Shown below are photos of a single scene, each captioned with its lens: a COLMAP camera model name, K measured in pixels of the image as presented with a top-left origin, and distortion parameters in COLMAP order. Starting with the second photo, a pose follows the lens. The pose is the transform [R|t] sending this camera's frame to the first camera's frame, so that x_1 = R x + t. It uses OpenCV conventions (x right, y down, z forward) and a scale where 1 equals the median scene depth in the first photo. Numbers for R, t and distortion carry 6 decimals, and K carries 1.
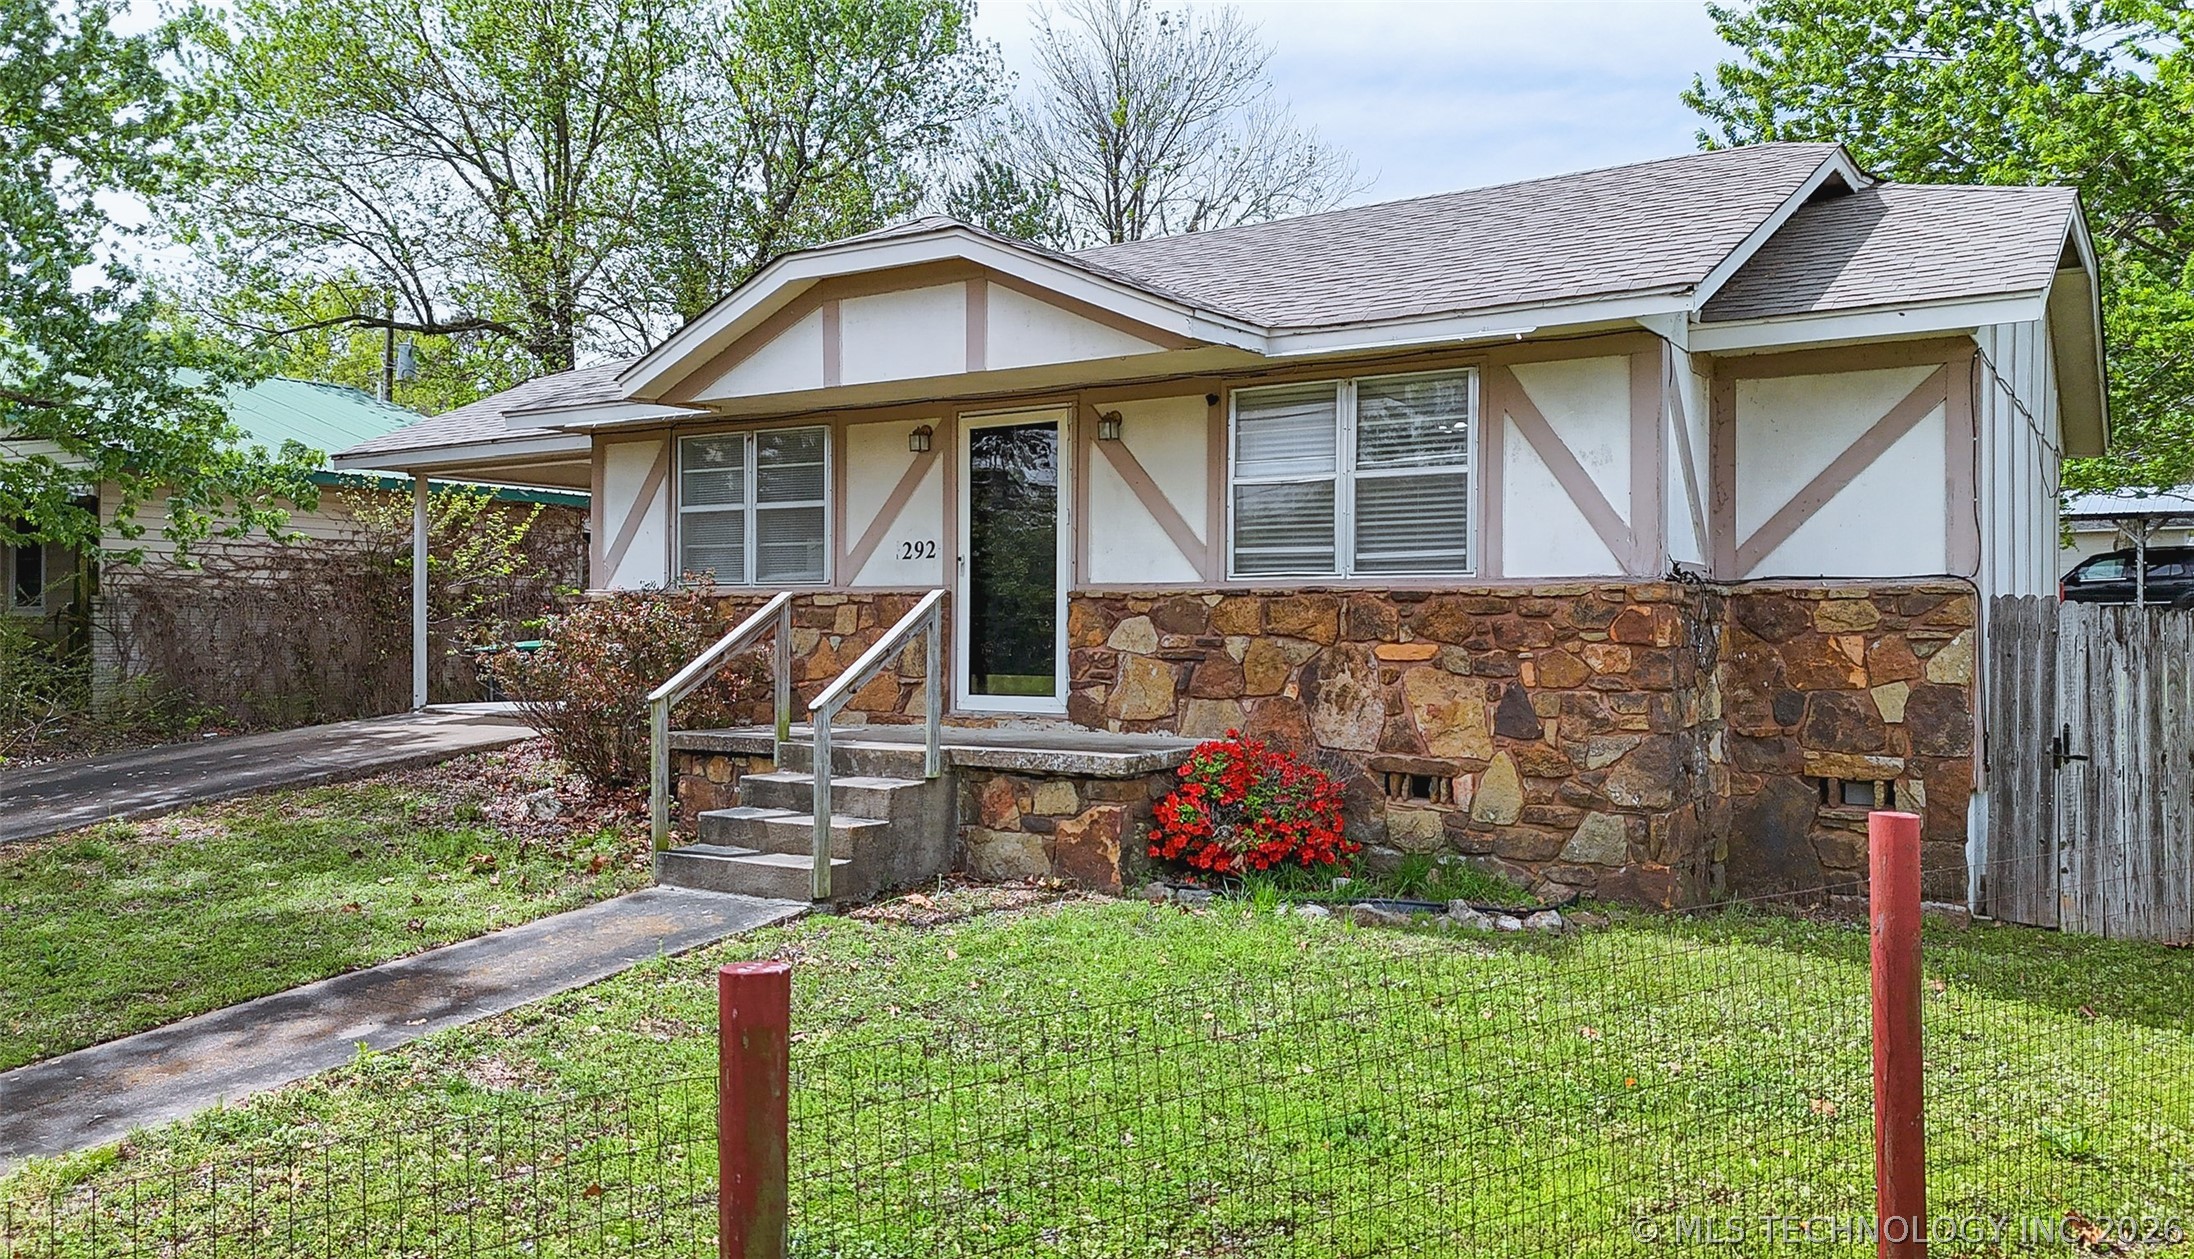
lens RADIAL K [[1654.9, 0, 1097.0], [0, 1654.9, 629.5], [0, 0, 1]] dist [0.033434, -0.009414]
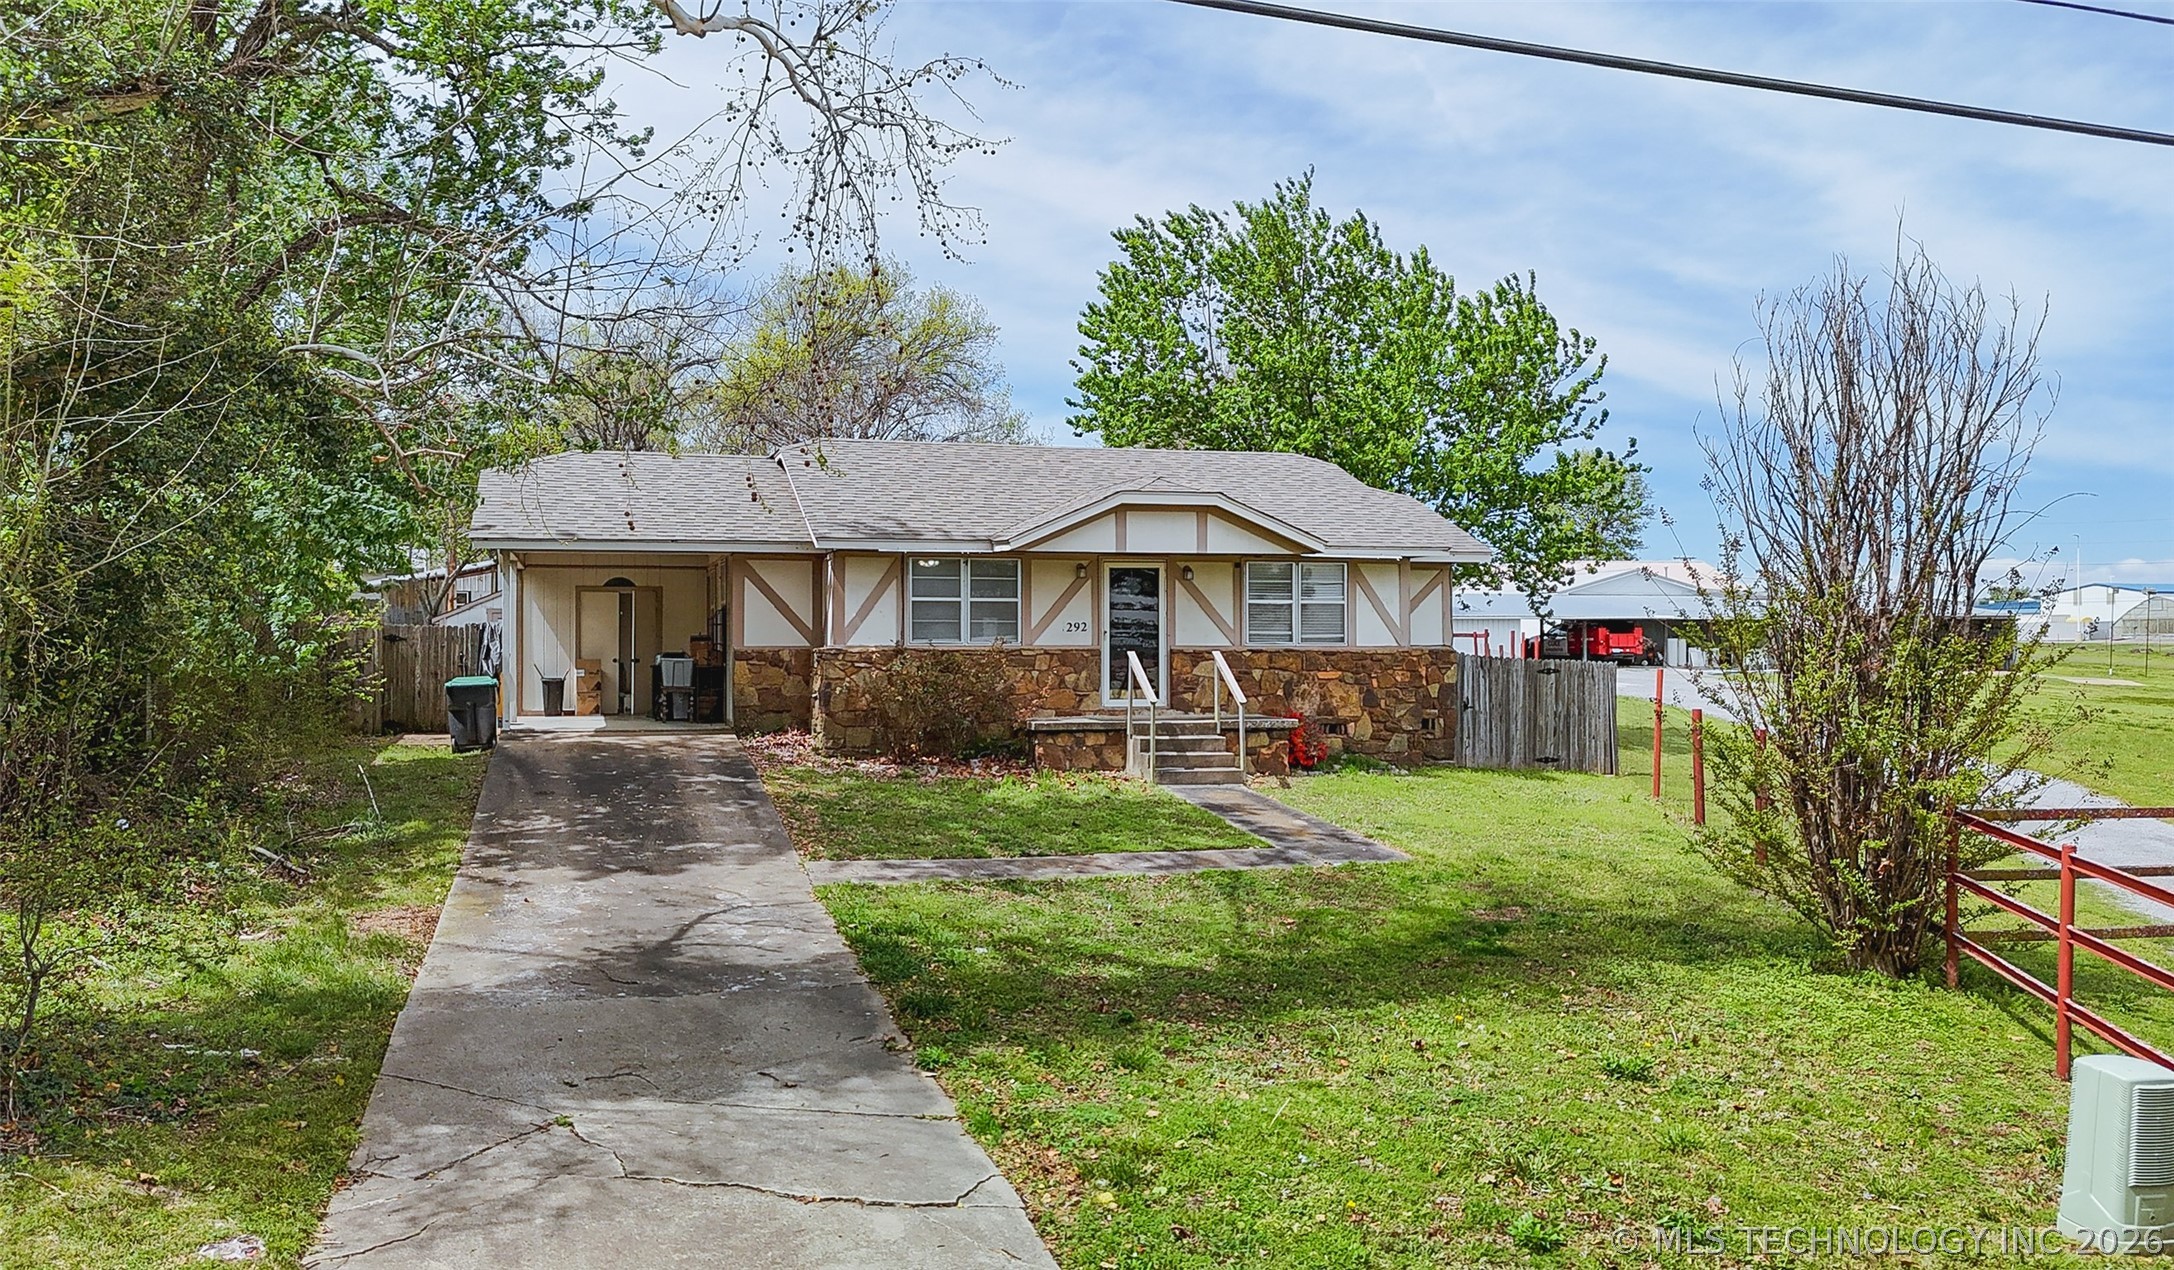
lens RADIAL K [[1636.0, 0, 1048.9], [0, 1636.0, 634.3], [0, 0, 1]] dist [0.091458, -0.165239]
pose [[0.660602, 0.001586, 0.750734, -1.938634], [0.000652, 0.999996, -0.002686, -0.041572], [-0.750736, 0.002264, 0.660599, -0.319174]]
